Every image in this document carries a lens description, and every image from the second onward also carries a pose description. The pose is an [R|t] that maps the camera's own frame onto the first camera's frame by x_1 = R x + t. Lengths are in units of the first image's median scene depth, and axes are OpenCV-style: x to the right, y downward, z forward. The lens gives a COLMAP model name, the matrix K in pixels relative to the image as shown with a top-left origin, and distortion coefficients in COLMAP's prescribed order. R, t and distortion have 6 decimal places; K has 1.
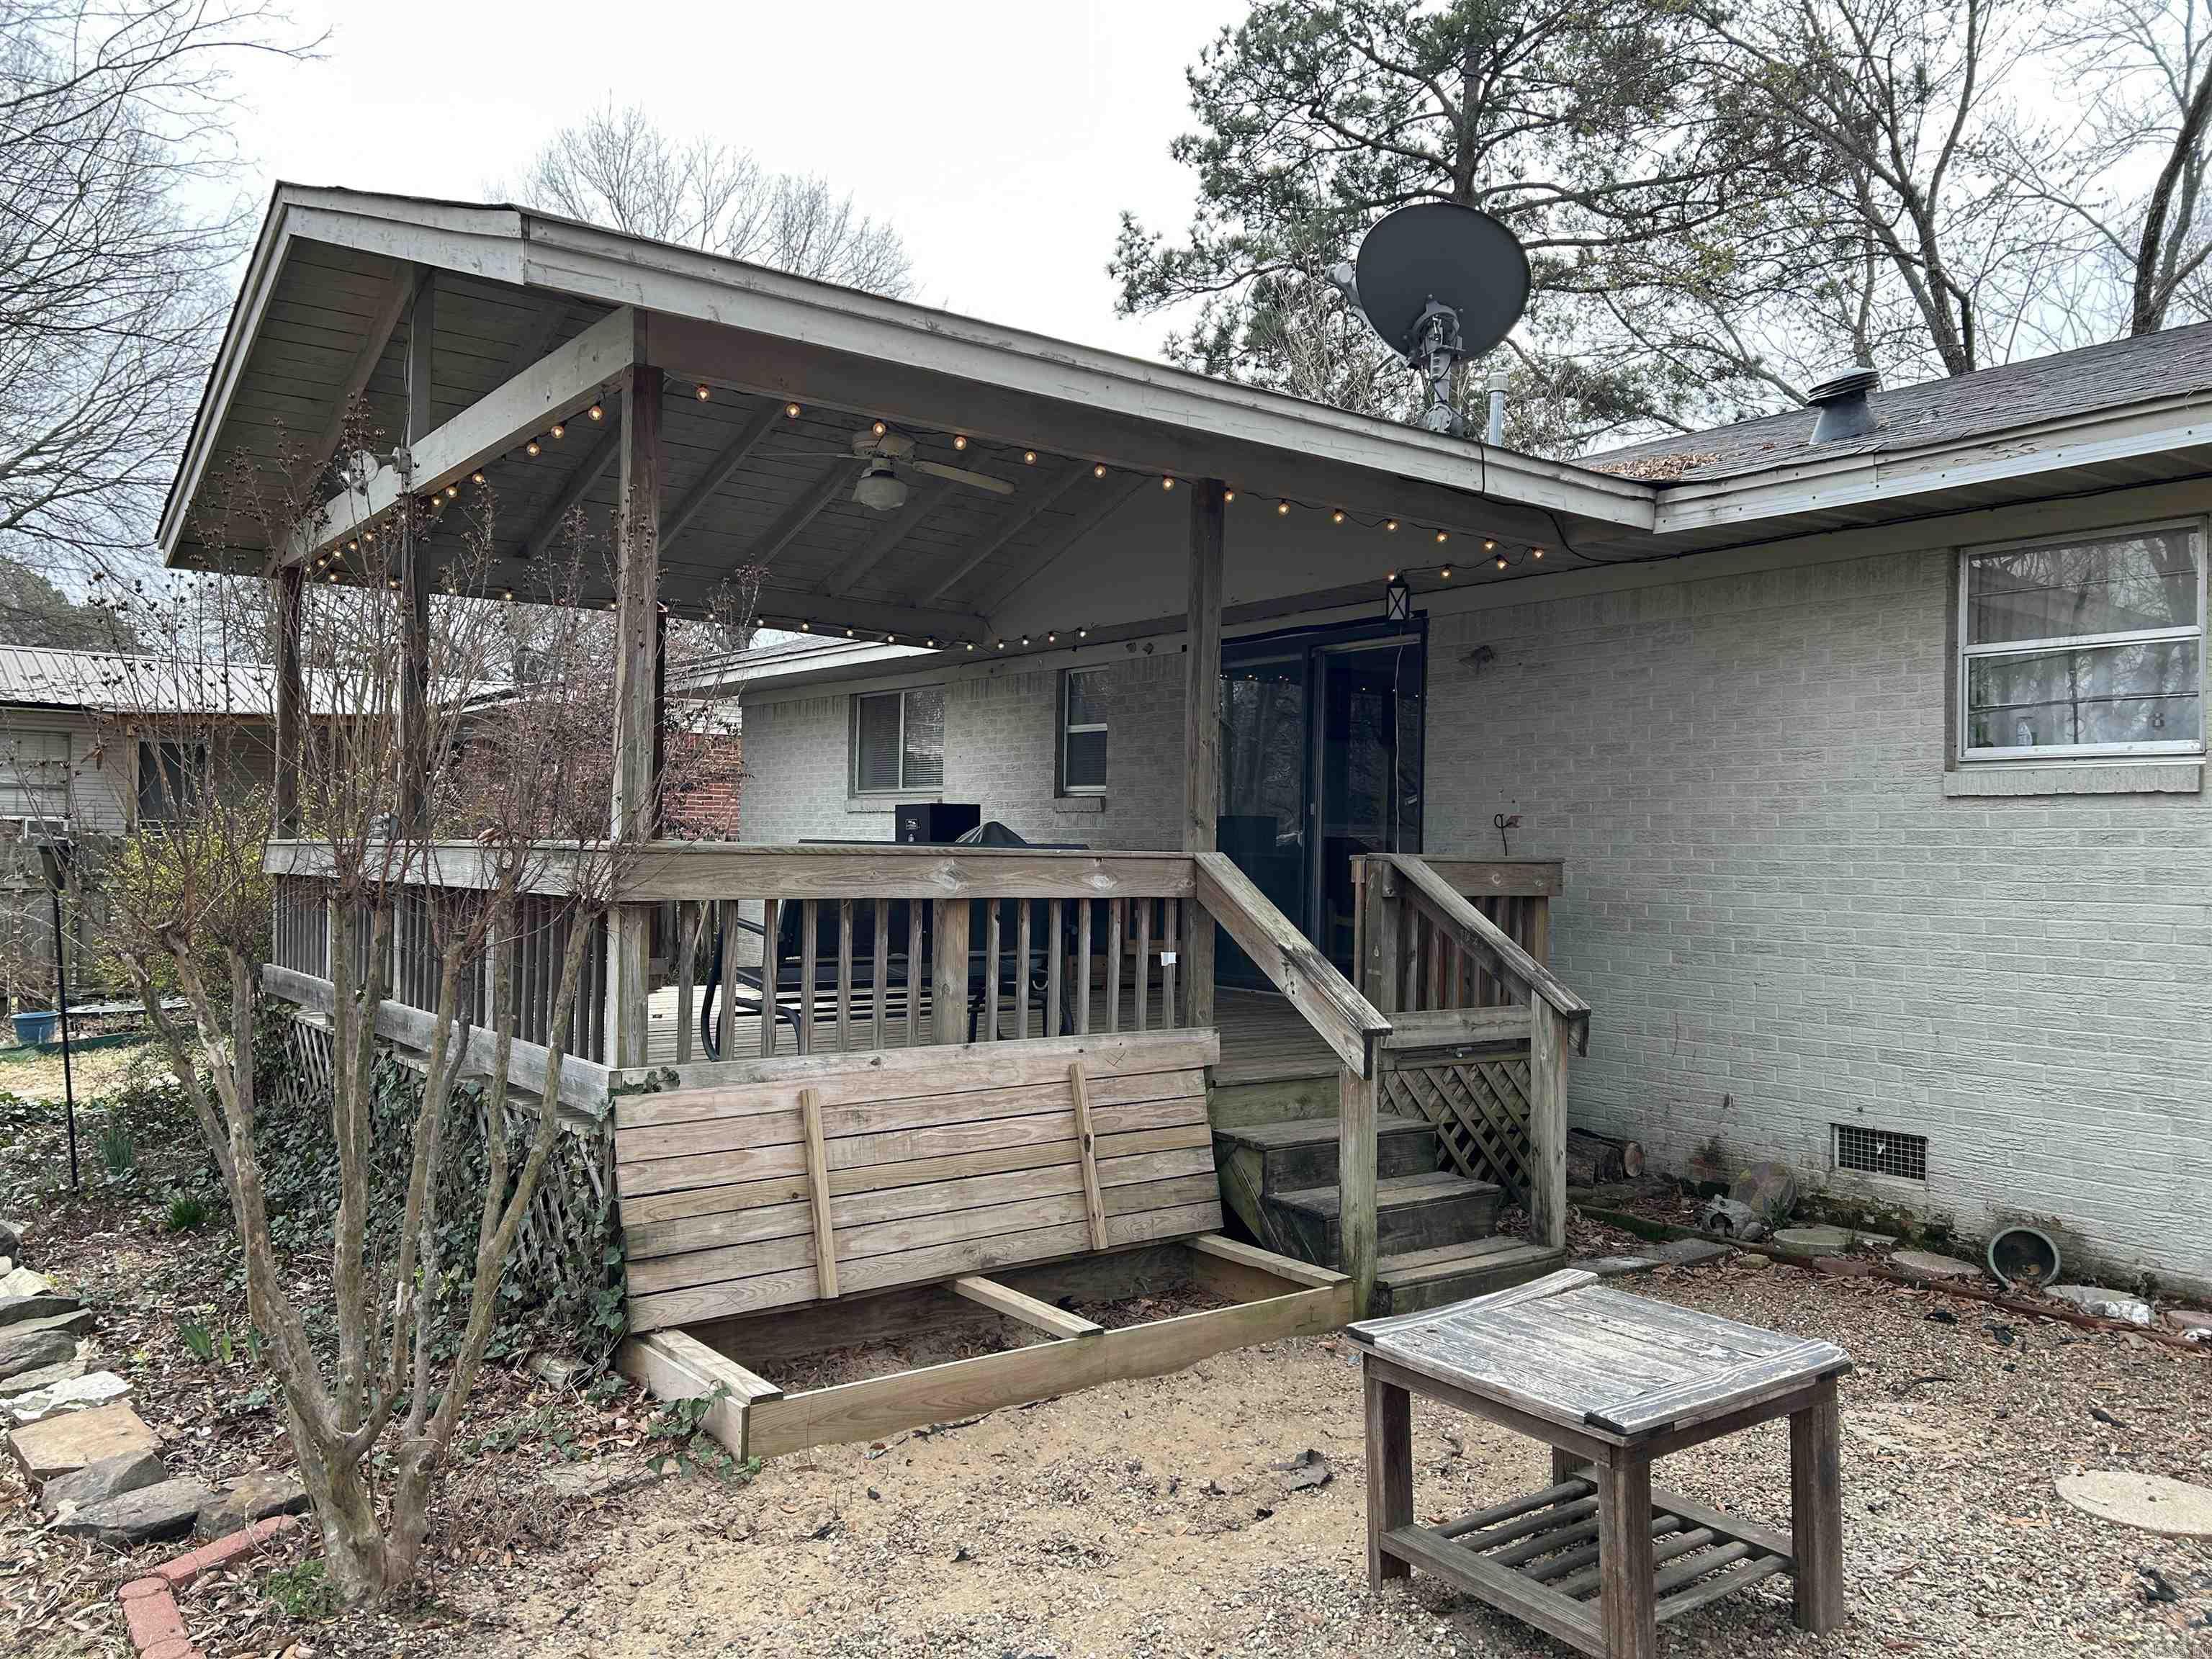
lens RADIAL K [[1658.6, 0, 1102.4], [0, 1658.6, 823.8], [0, 0, 1]] dist [0.057829, -0.065409]
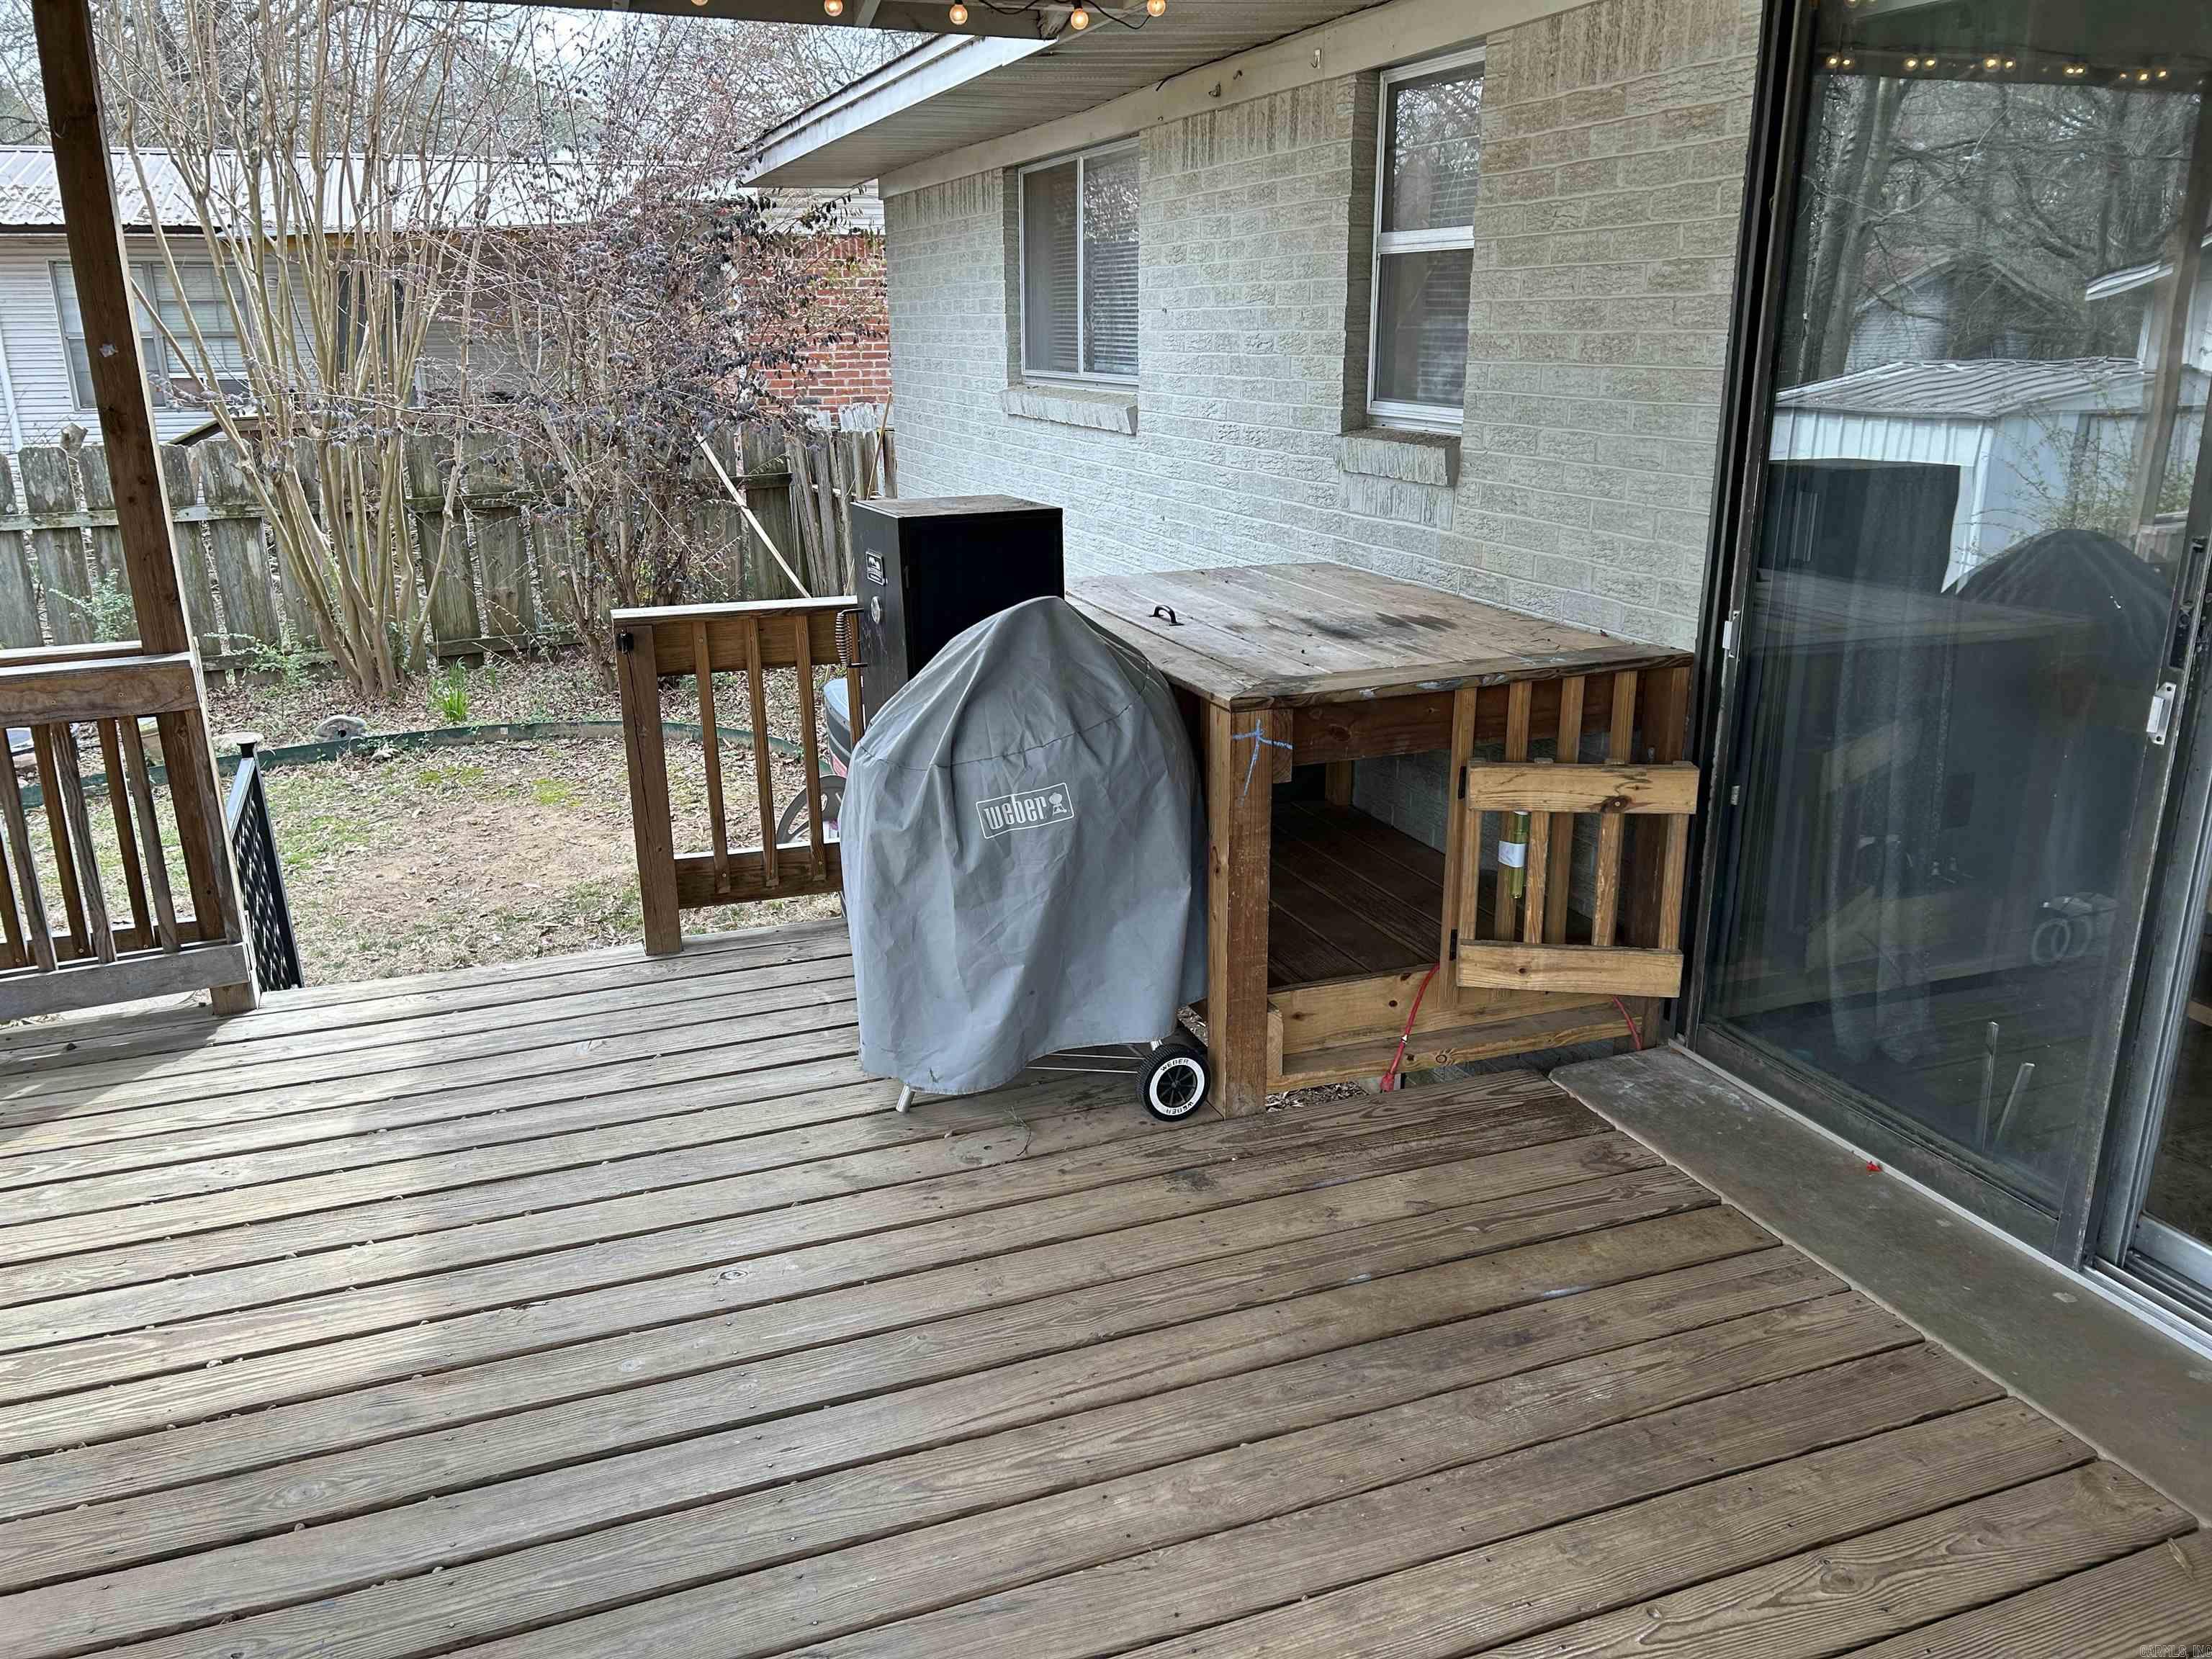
lens RADIAL K [[1658.6, 0, 1117.9], [0, 1658.6, 831.0], [0, 0, 1]] dist [0.057829, -0.065409]
pose [[0.958952, 0.063121, -0.276452, 0.034674], [0.024535, 0.952785, 0.302652, -0.045157], [0.282503, -0.297012, 0.912127, 0.579029]]
